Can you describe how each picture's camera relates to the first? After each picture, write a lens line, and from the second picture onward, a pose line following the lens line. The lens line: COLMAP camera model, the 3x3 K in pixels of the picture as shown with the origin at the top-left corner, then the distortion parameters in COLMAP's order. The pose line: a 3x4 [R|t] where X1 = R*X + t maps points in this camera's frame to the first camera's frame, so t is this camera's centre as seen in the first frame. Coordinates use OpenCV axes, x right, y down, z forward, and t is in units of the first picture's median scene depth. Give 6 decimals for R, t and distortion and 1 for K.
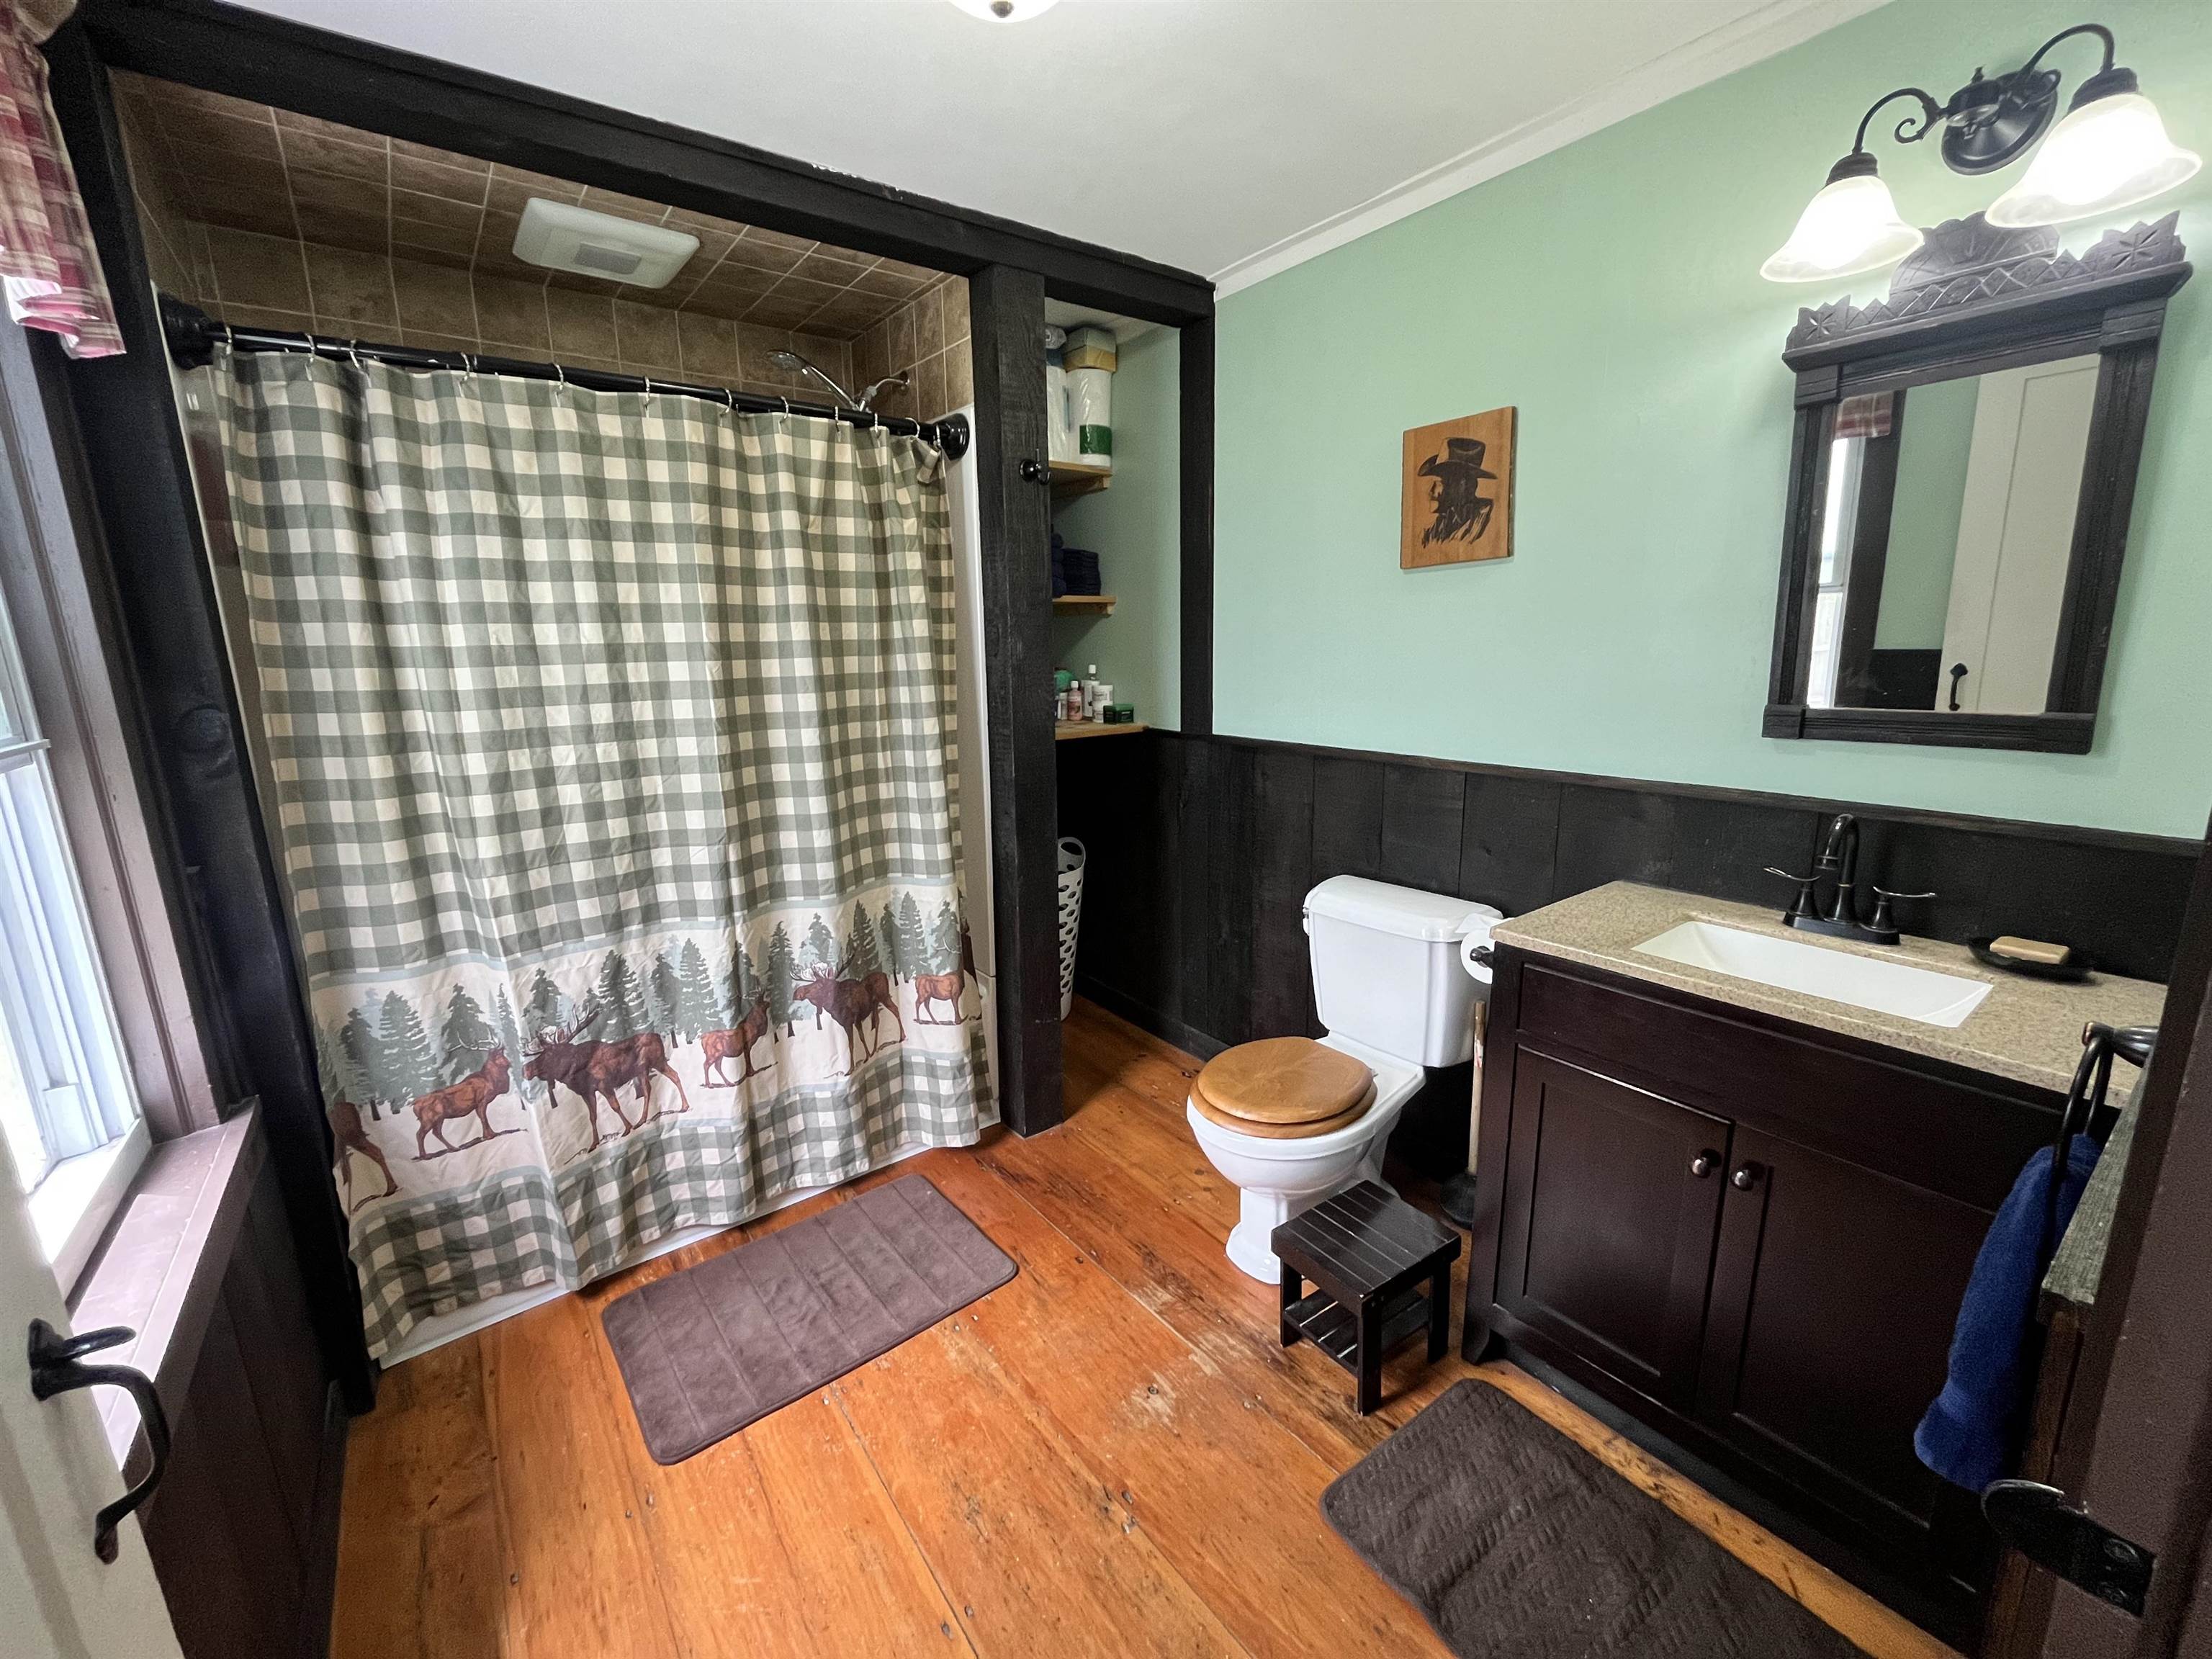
lens RADIAL K [[894.9, 0, 1102.7], [0, 894.9, 826.6], [0, 0, 1]] dist [-0.004726, 0.000264]
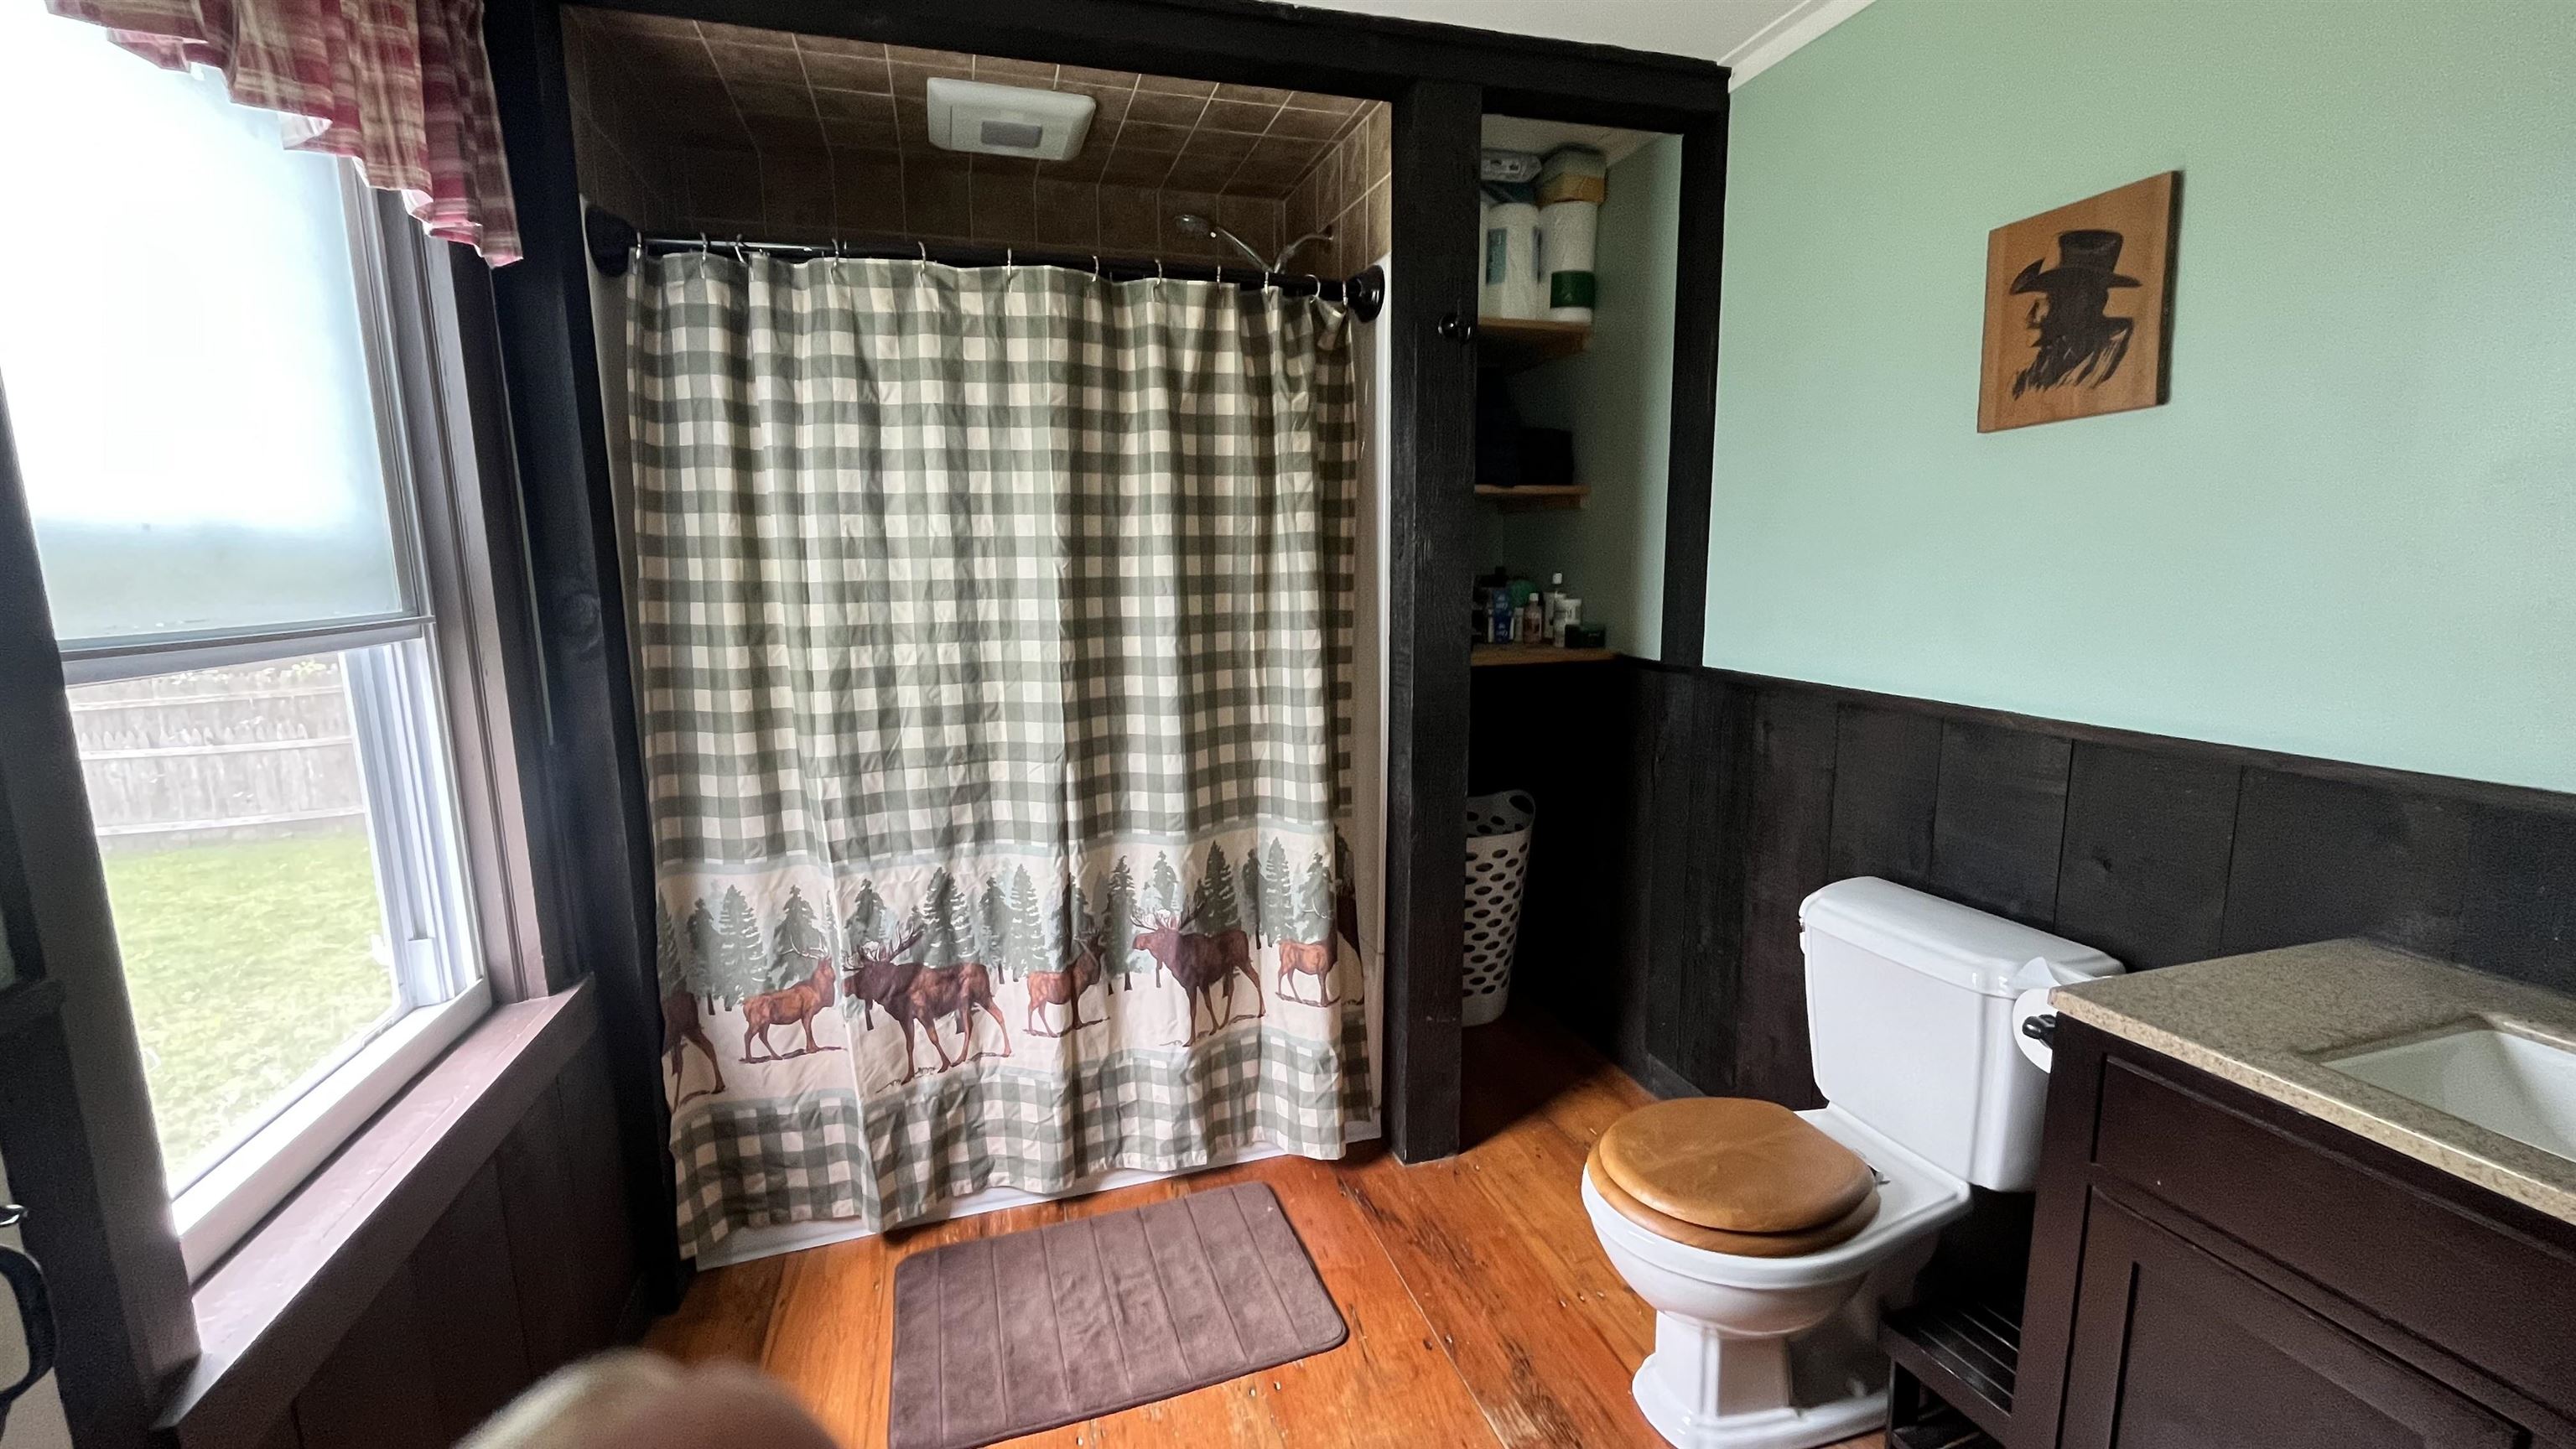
lens RADIAL K [[1043.9, 0, 1282.6], [0, 1043.9, 720.2], [0, 0, 1]] dist [-0.001429, -0.000367]
pose [[0.937020, 0.062162, -0.343701, 0.134856], [-0.077616, 0.996489, -0.031378, -0.006541], [0.340543, 0.056078, 0.938555, 0.099993]]
